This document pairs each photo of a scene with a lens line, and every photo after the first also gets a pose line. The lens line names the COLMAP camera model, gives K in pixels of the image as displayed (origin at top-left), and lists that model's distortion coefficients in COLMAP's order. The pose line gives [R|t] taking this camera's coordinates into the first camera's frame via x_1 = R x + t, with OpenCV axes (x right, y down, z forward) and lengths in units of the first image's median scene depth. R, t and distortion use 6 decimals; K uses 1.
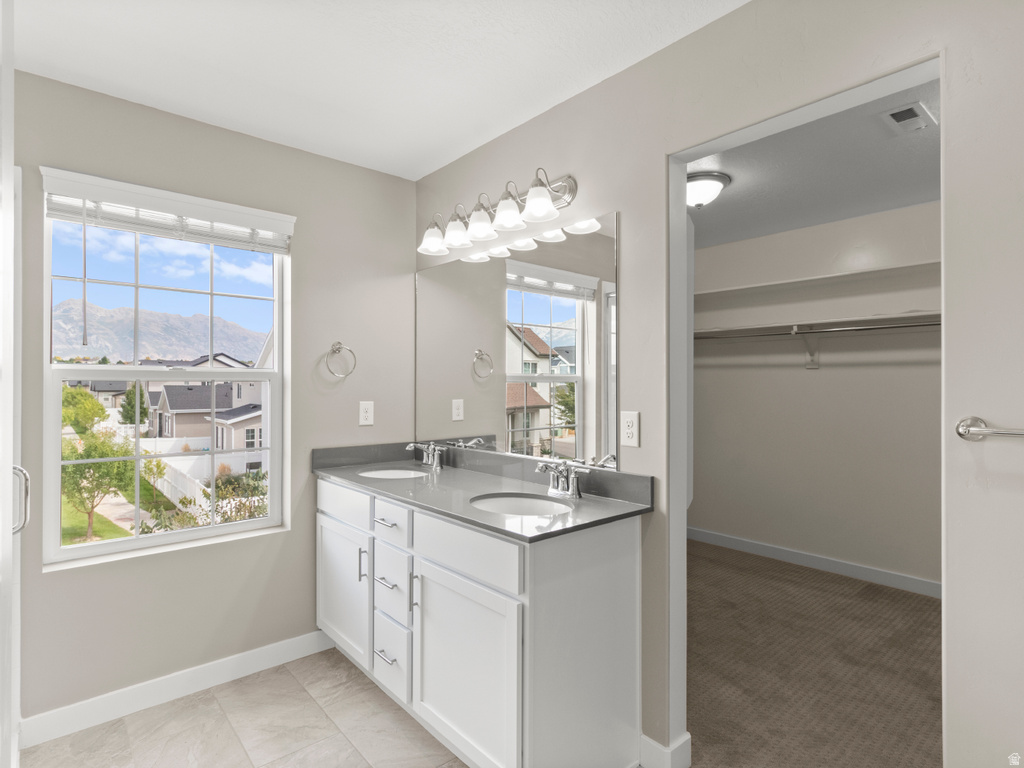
lens RADIAL K [[536.4, 0, 526.6], [0, 536.4, 383.7], [0, 0, 1]] dist [-0.000704, 0.000102]
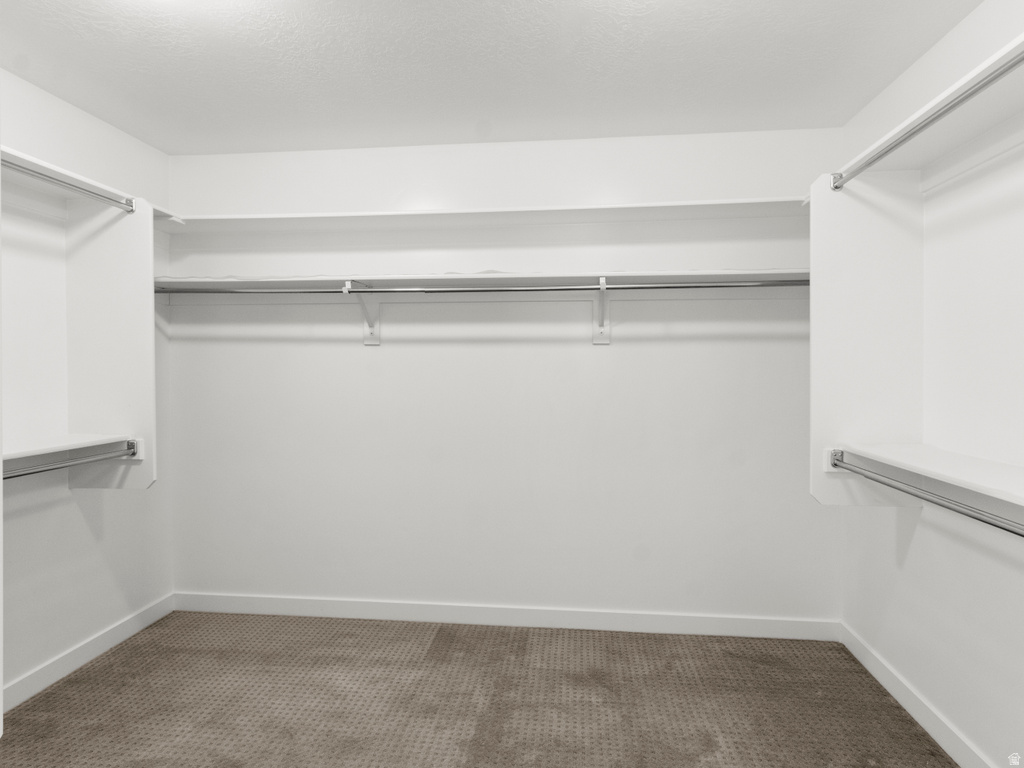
lens RADIAL K [[536.4, 0, 526.6], [0, 536.4, 383.7], [0, 0, 1]] dist [-0.000704, 0.000102]
pose [[0.727634, -0.020504, 0.685659, 0.197310], [-0.007851, 0.999239, 0.038213, -0.005927], [-0.685921, -0.033188, 0.726919, 0.347336]]
